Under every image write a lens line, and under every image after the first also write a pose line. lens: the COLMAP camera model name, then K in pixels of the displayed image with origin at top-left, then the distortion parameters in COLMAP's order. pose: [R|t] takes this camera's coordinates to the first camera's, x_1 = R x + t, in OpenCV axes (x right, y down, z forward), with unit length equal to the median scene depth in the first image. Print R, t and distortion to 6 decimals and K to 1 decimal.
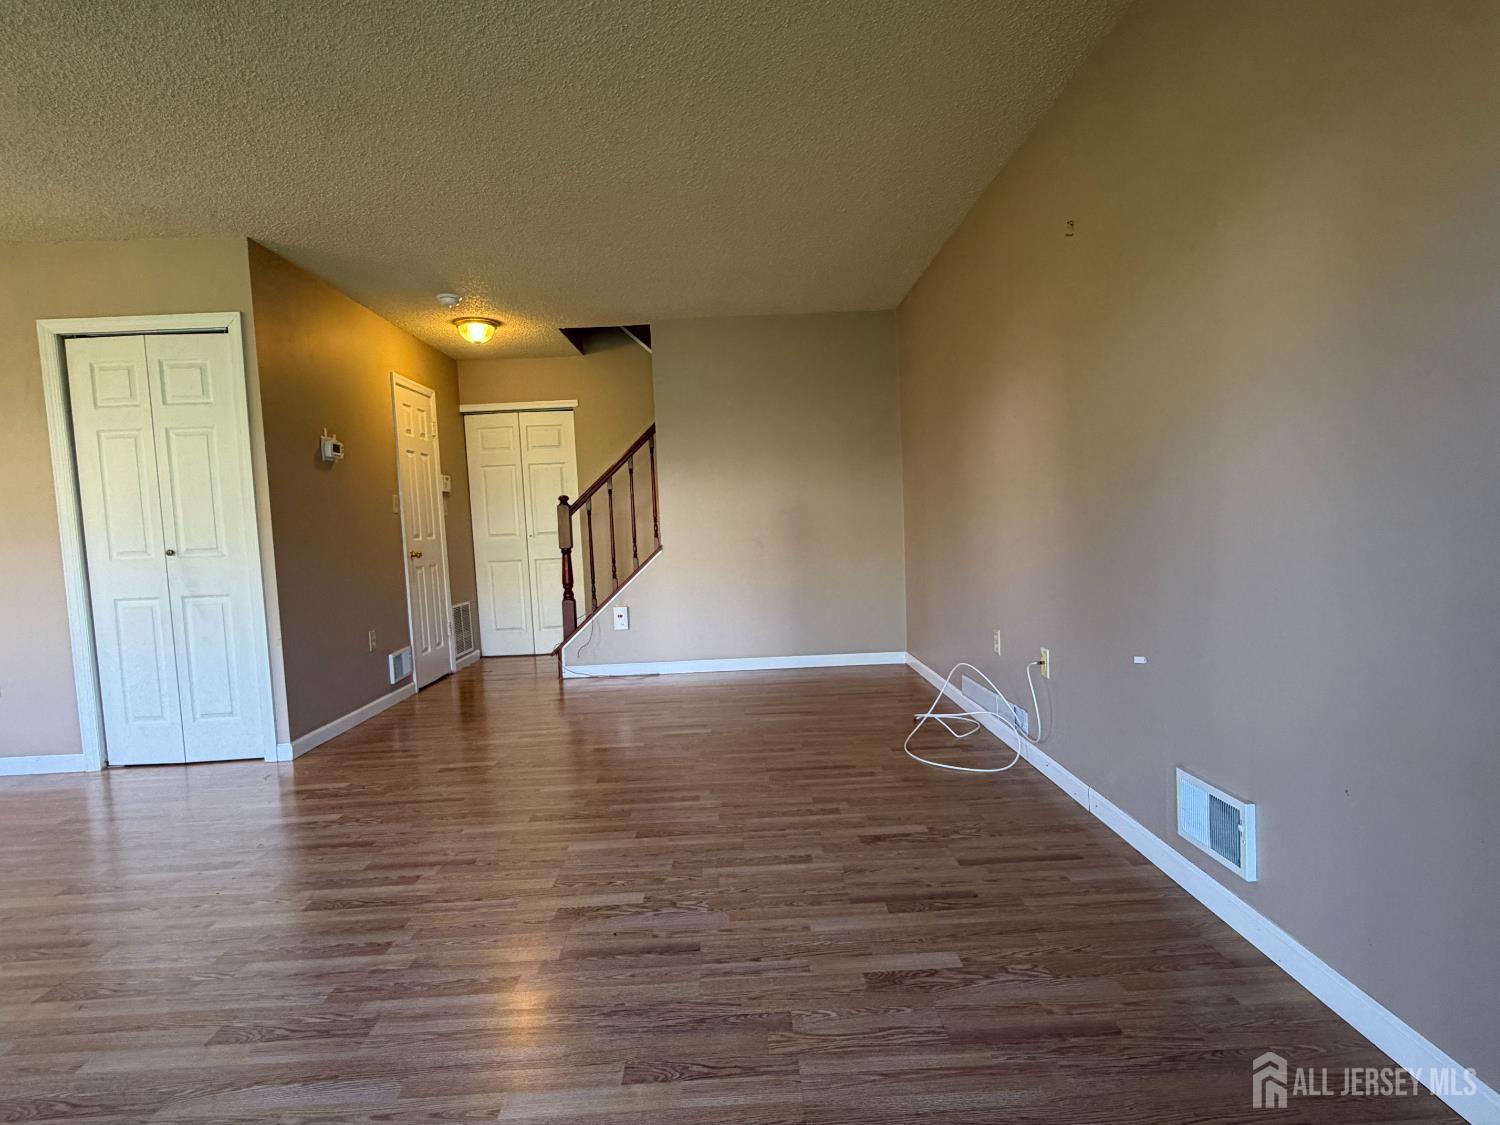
lens RADIAL K [[783.5, 0, 748.9], [0, 783.5, 562.6], [0, 0, 1]] dist [0.004703, 0.000342]
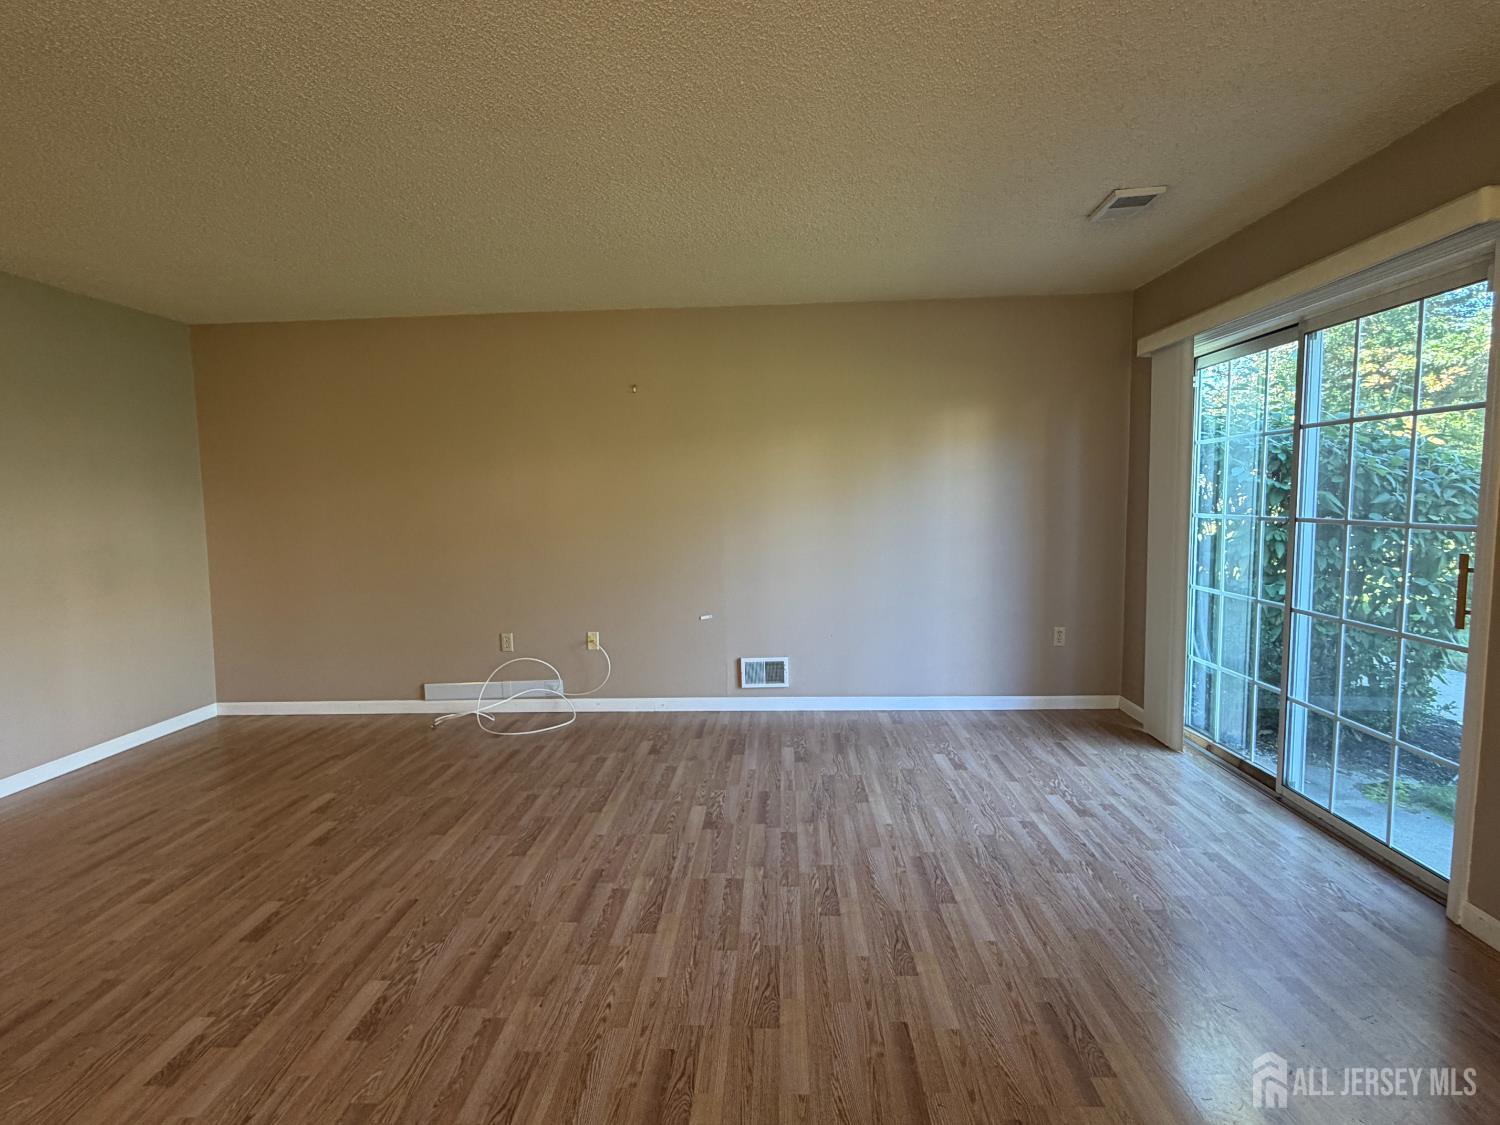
lens RADIAL K [[783.5, 0, 752.7], [0, 783.5, 561.8], [0, 0, 1]] dist [0.004703, 0.000342]
pose [[0.056562, -0.040867, 0.997562, -0.992175], [0.070524, 0.996830, 0.036838, -0.057713], [-0.995905, 0.068269, 0.059264, 0.472479]]
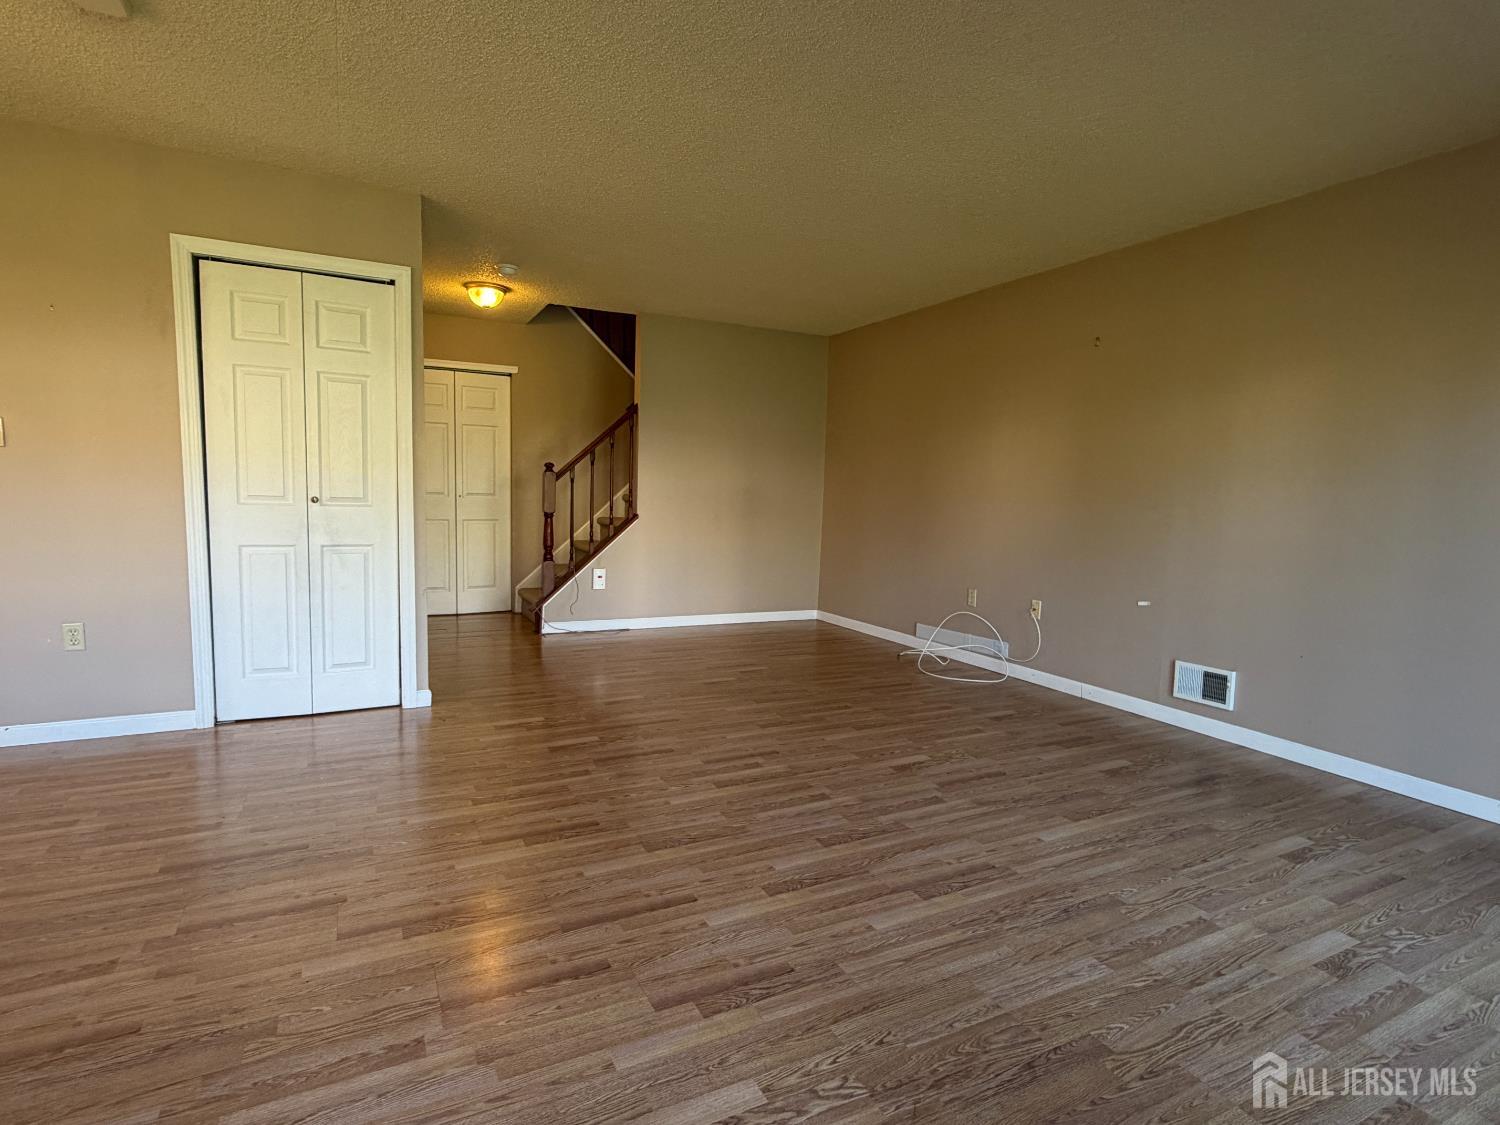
lens RADIAL K [[783.5, 0, 745.1], [0, 783.5, 567.1], [0, 0, 1]] dist [0.004703, 0.000342]
pose [[0.896291, 0.025653, 0.442724, -0.691867], [-0.043875, 0.998557, 0.030965, 0.017076], [-0.441291, -0.047178, 0.896123, -0.116206]]
